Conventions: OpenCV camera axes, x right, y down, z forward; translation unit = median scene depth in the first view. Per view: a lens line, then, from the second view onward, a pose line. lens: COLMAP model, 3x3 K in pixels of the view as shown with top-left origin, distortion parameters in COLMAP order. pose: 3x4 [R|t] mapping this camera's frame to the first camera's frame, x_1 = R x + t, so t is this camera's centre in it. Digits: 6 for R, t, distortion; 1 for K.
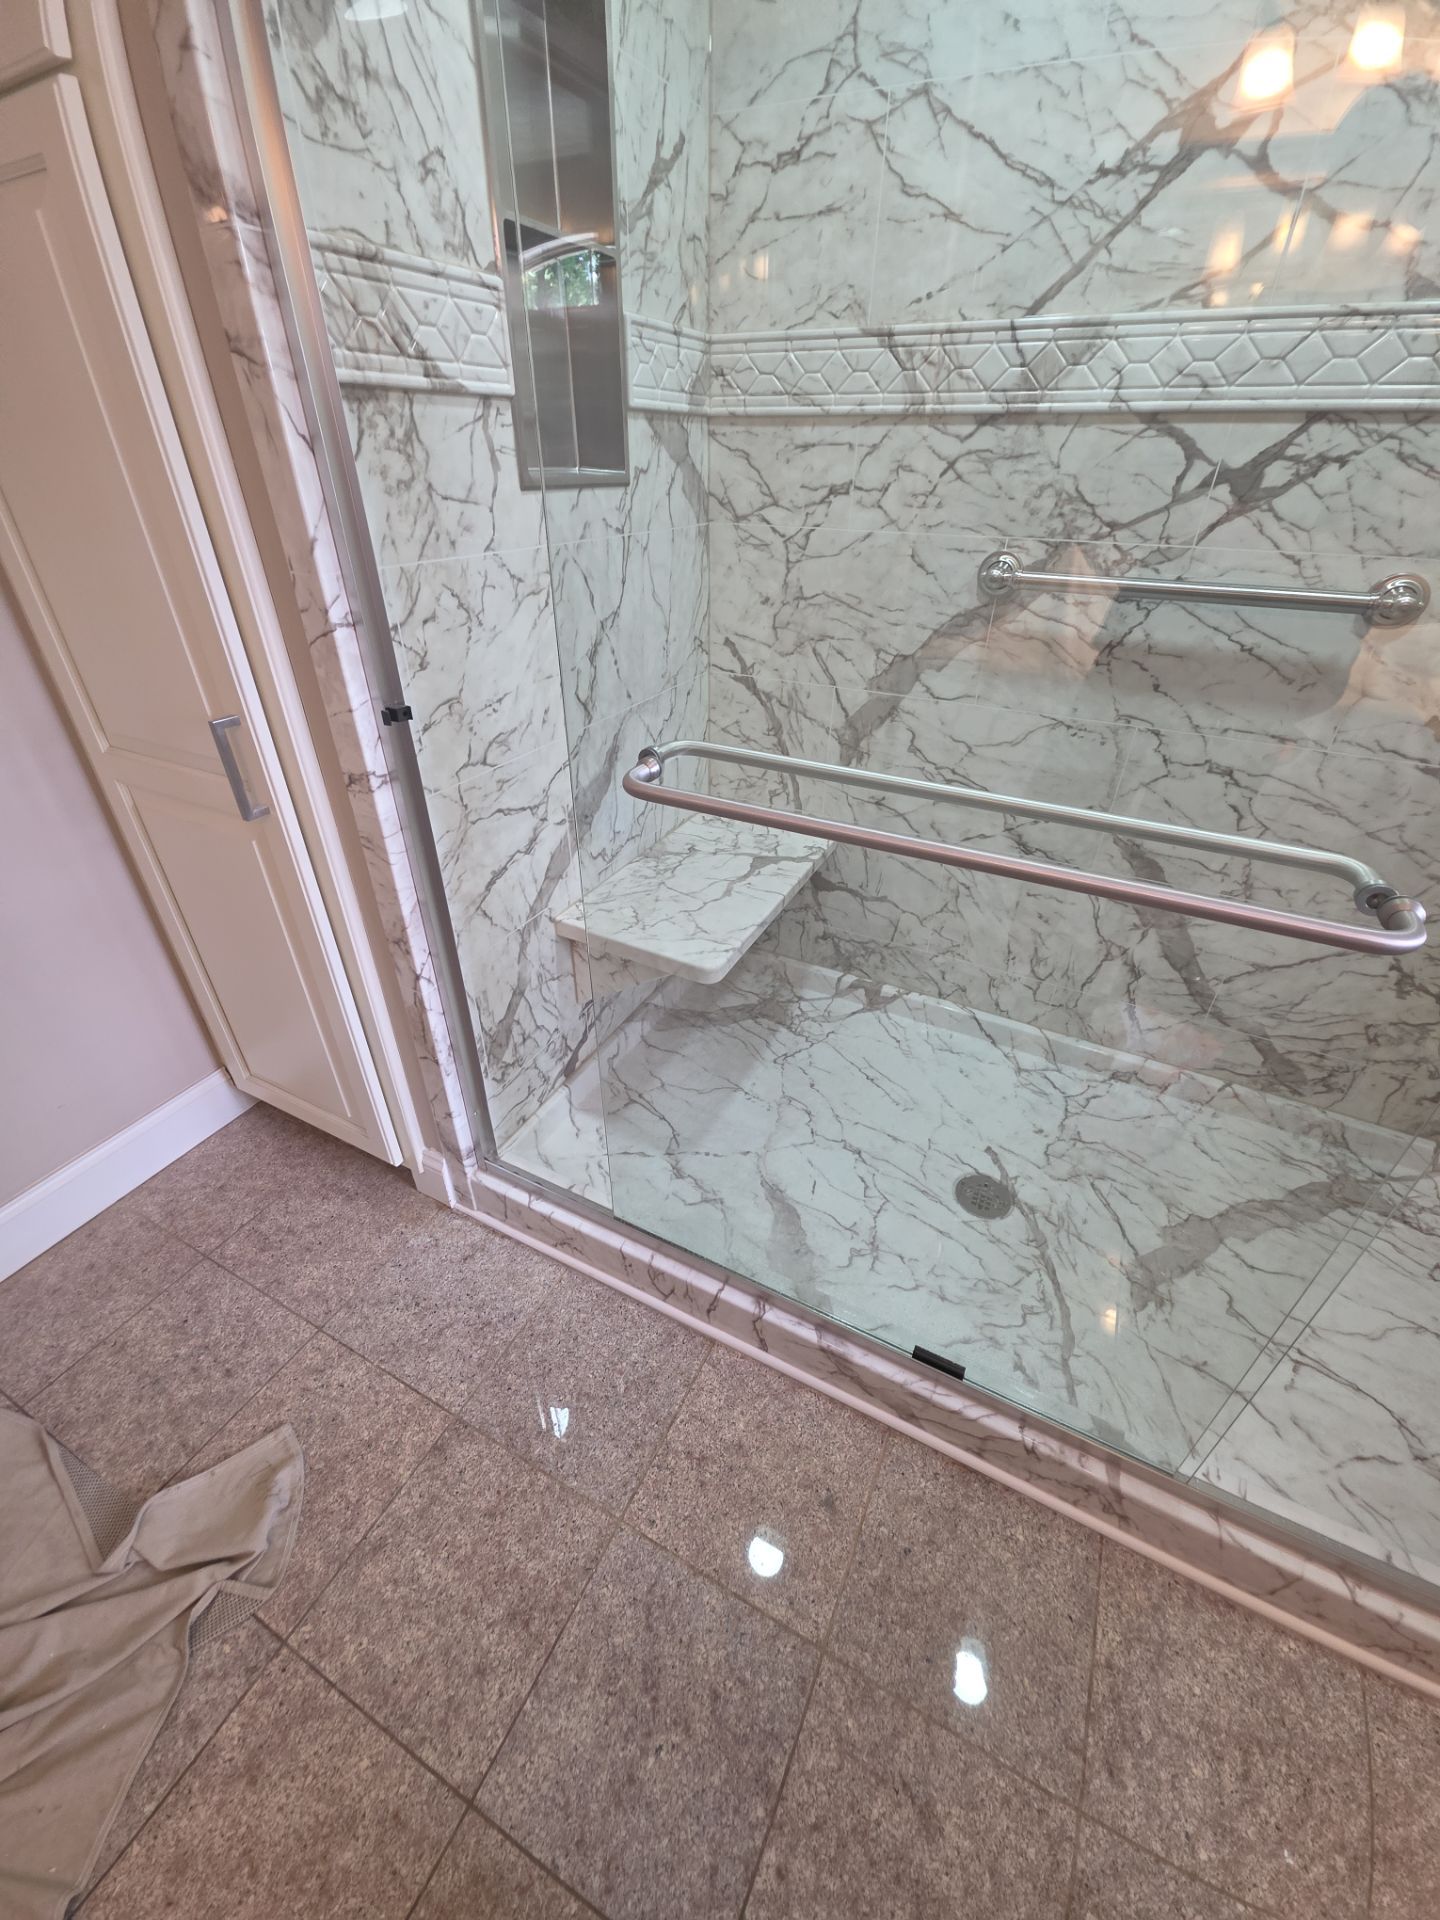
lens RADIAL K [[760.3, 0, 716.6], [0, 760.3, 947.9], [0, 0, 1]] dist [0.013744, -0.008820]
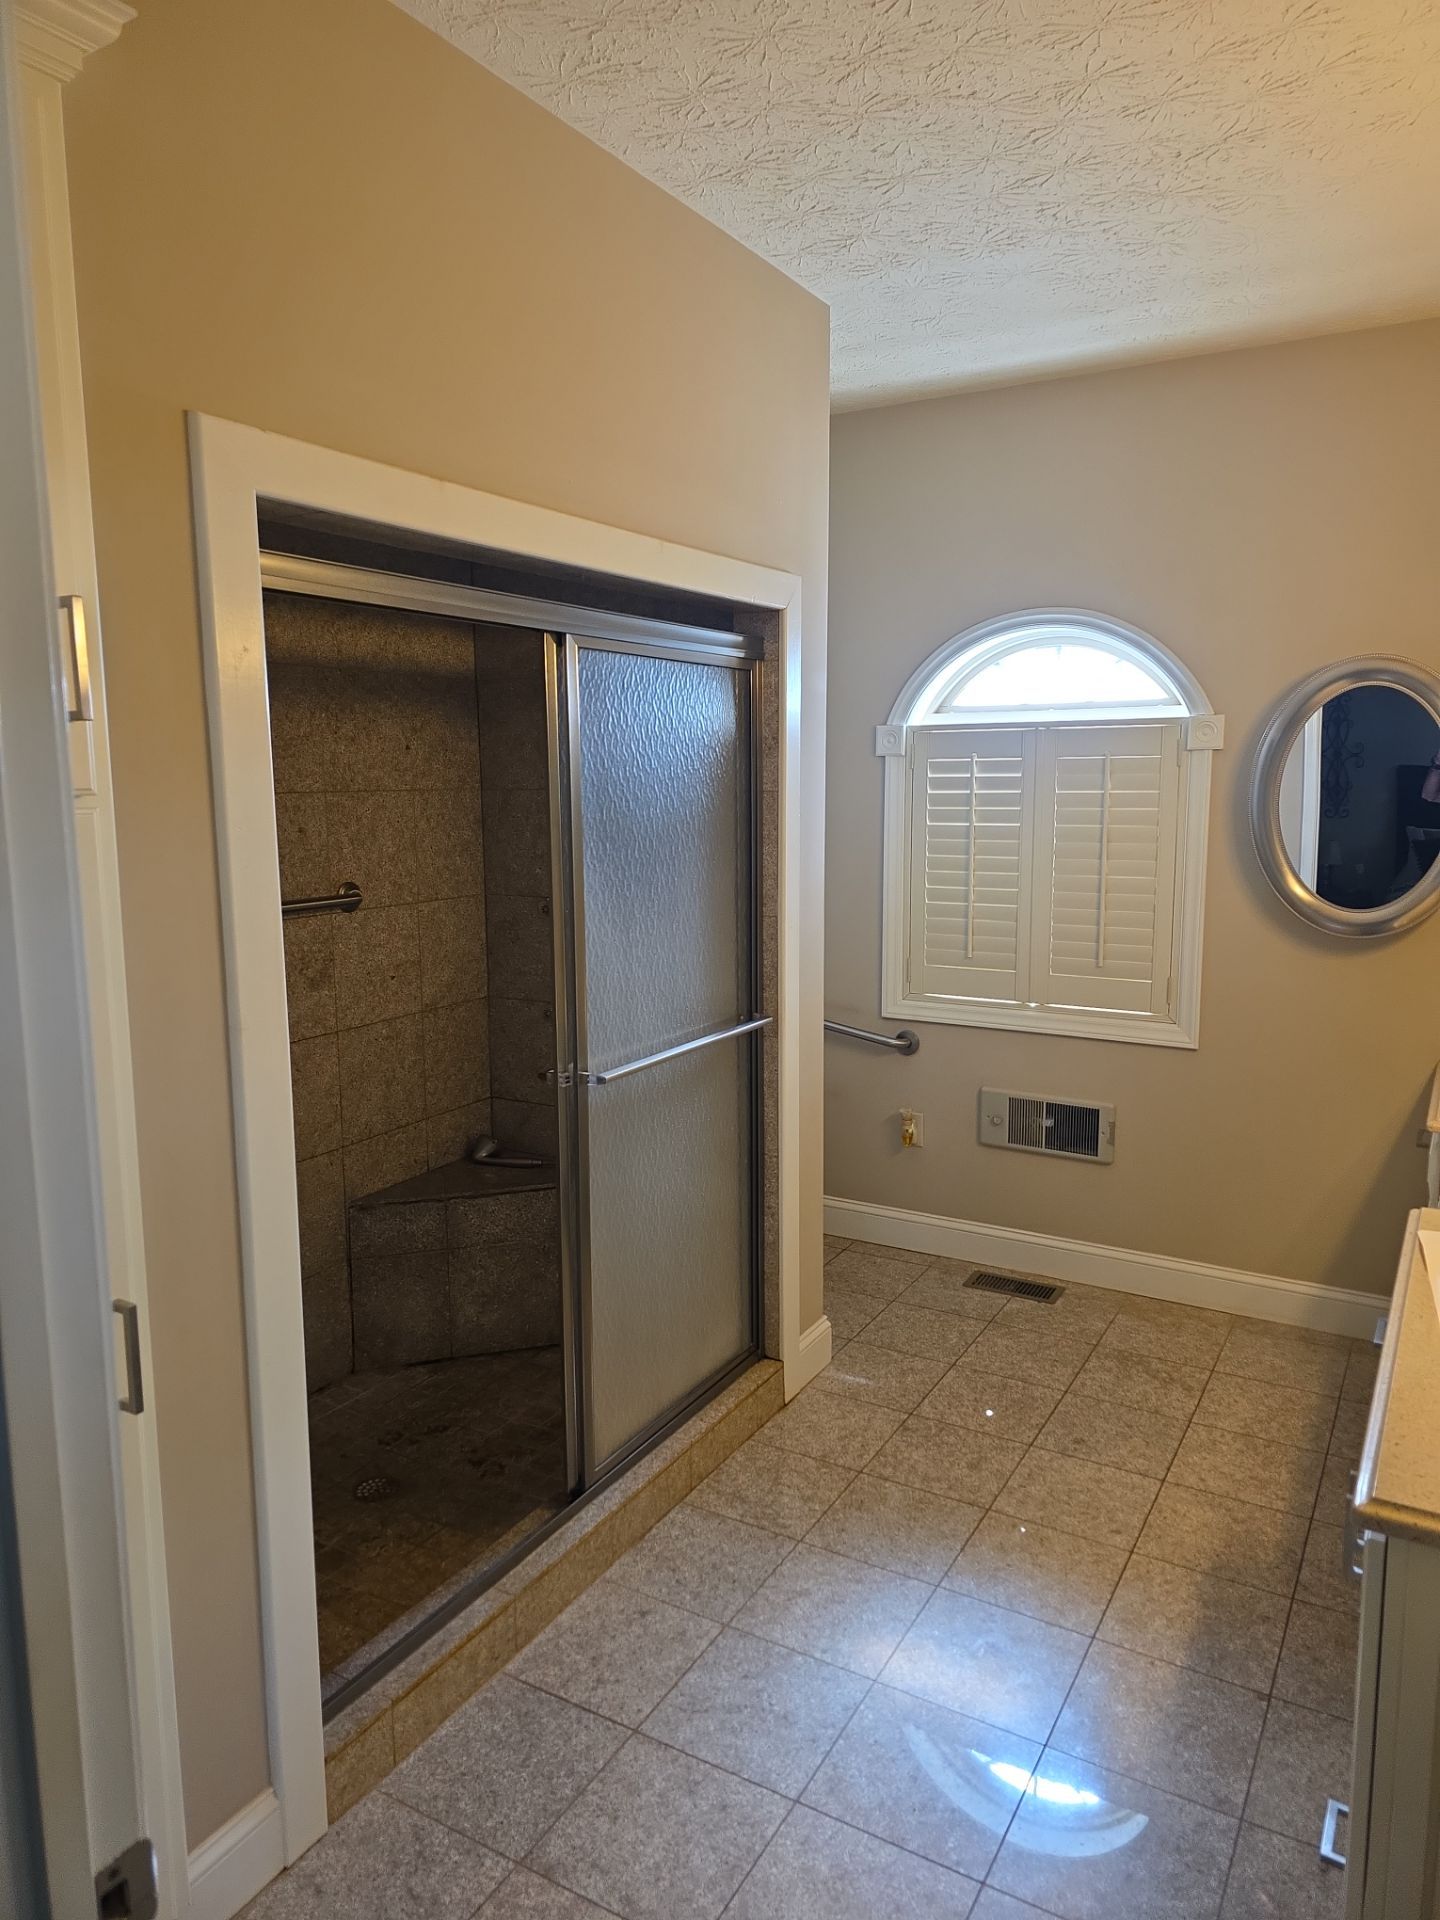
lens RADIAL K [[1281.7, 0, 731.2], [0, 1281.7, 948.8], [0, 0, 1]] dist [0.055018, -0.045523]
pose [[0.053489, -0.149770, 0.987273, -1.682217], [0.551502, 0.828651, 0.095827, -0.321512], [-0.832457, 0.539358, 0.126922, -0.033368]]
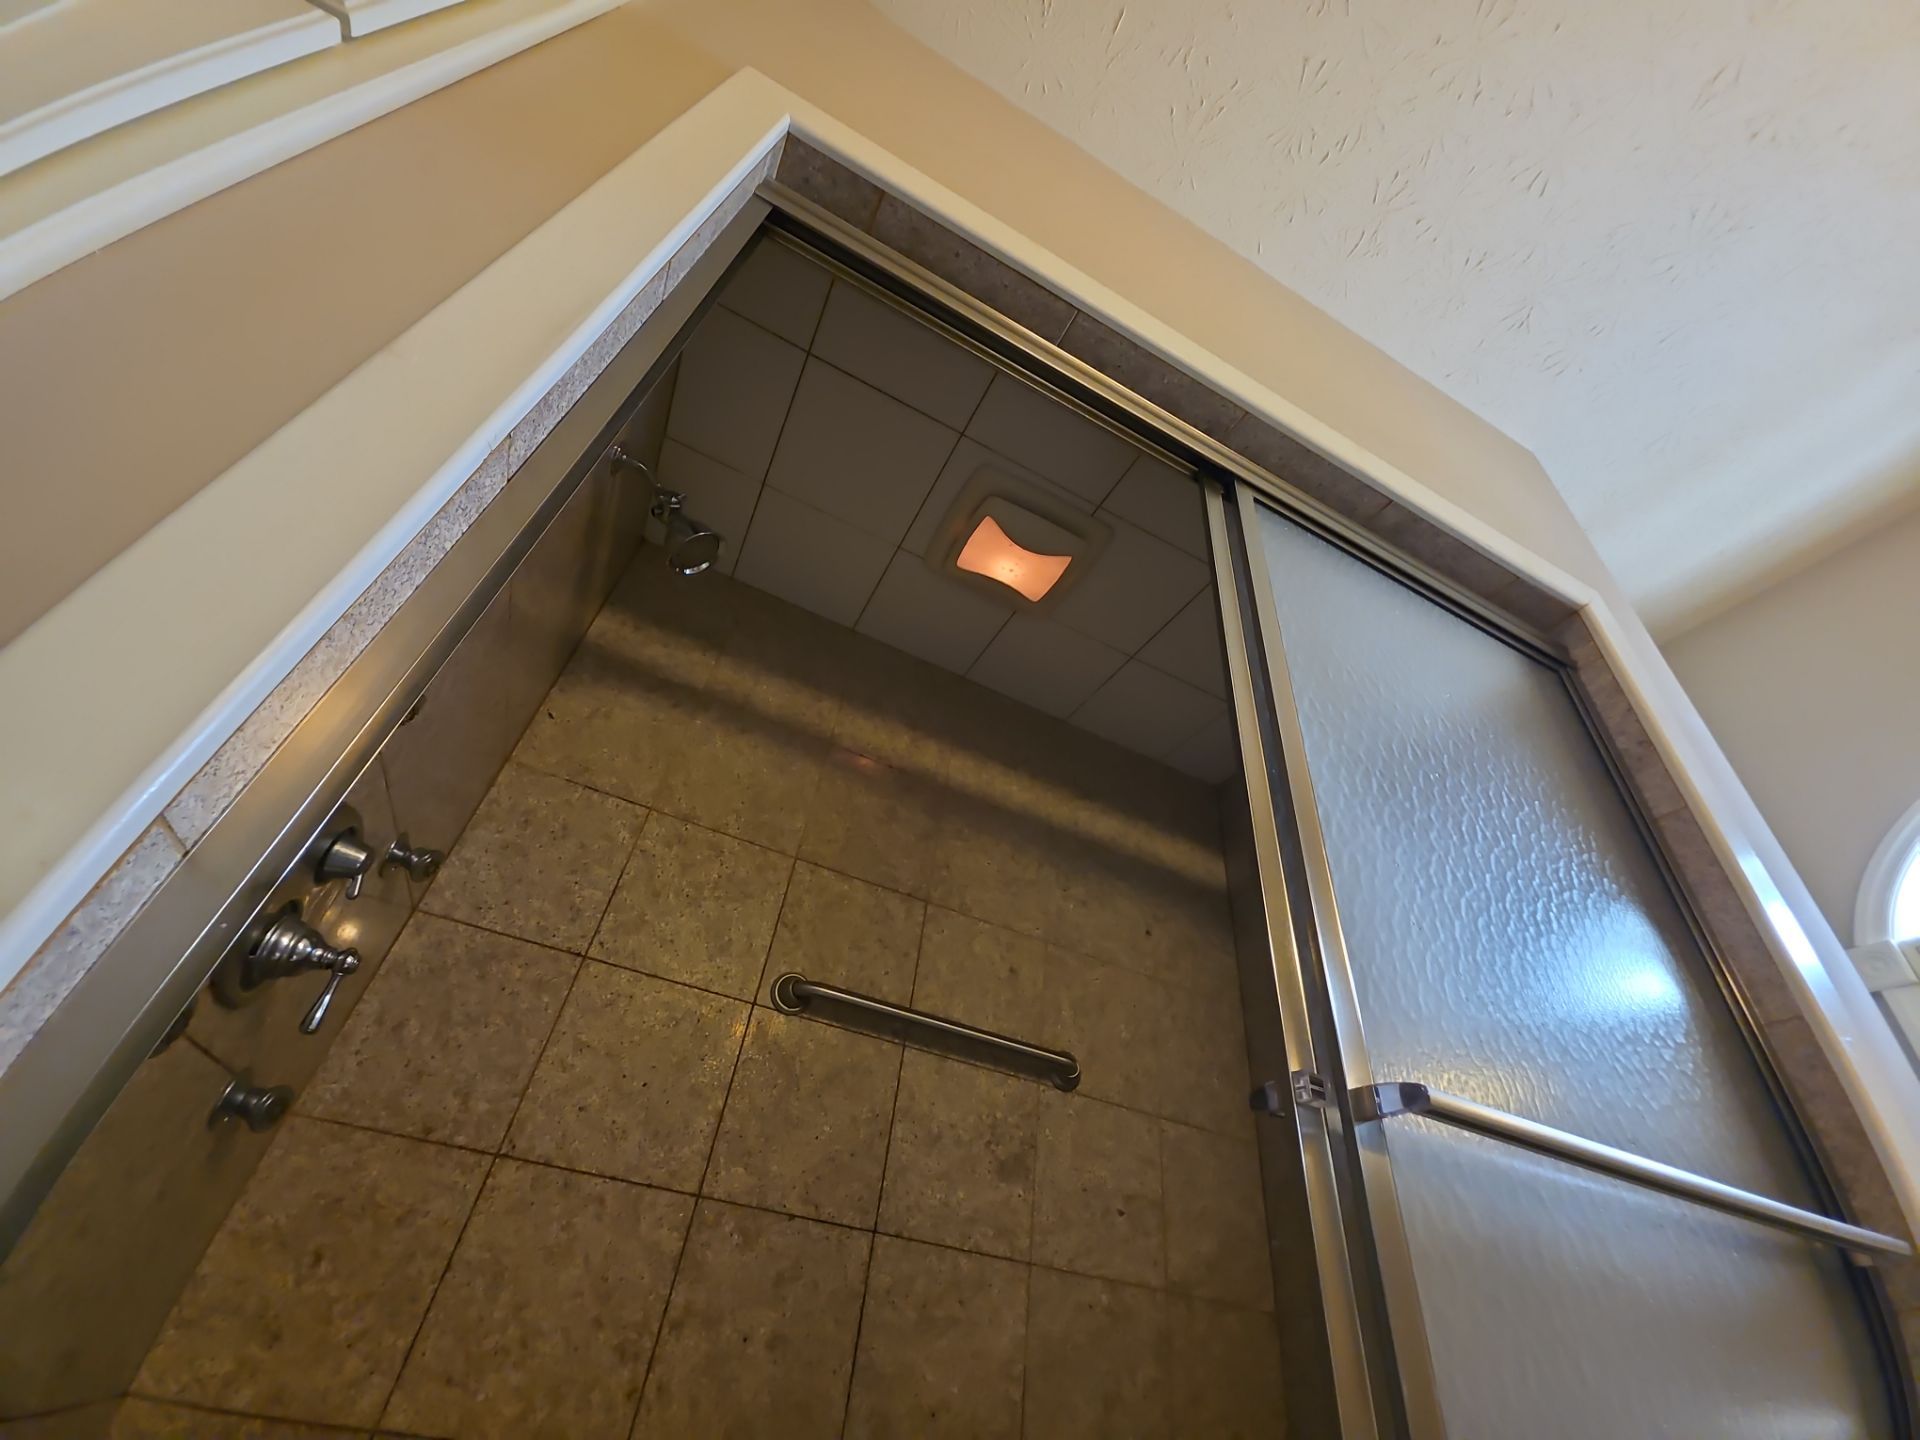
lens RADIAL K [[757.1, 0, 943.6], [0, 757.1, 716.1], [0, 0, 1]] dist [-0.002263, -0.000595]
pose [[0.596703, 0.559921, 0.574834, -0.289370], [0.326110, 0.485318, -0.811245, 0.091511], [-0.733210, 0.671531, 0.106995, 0.509200]]
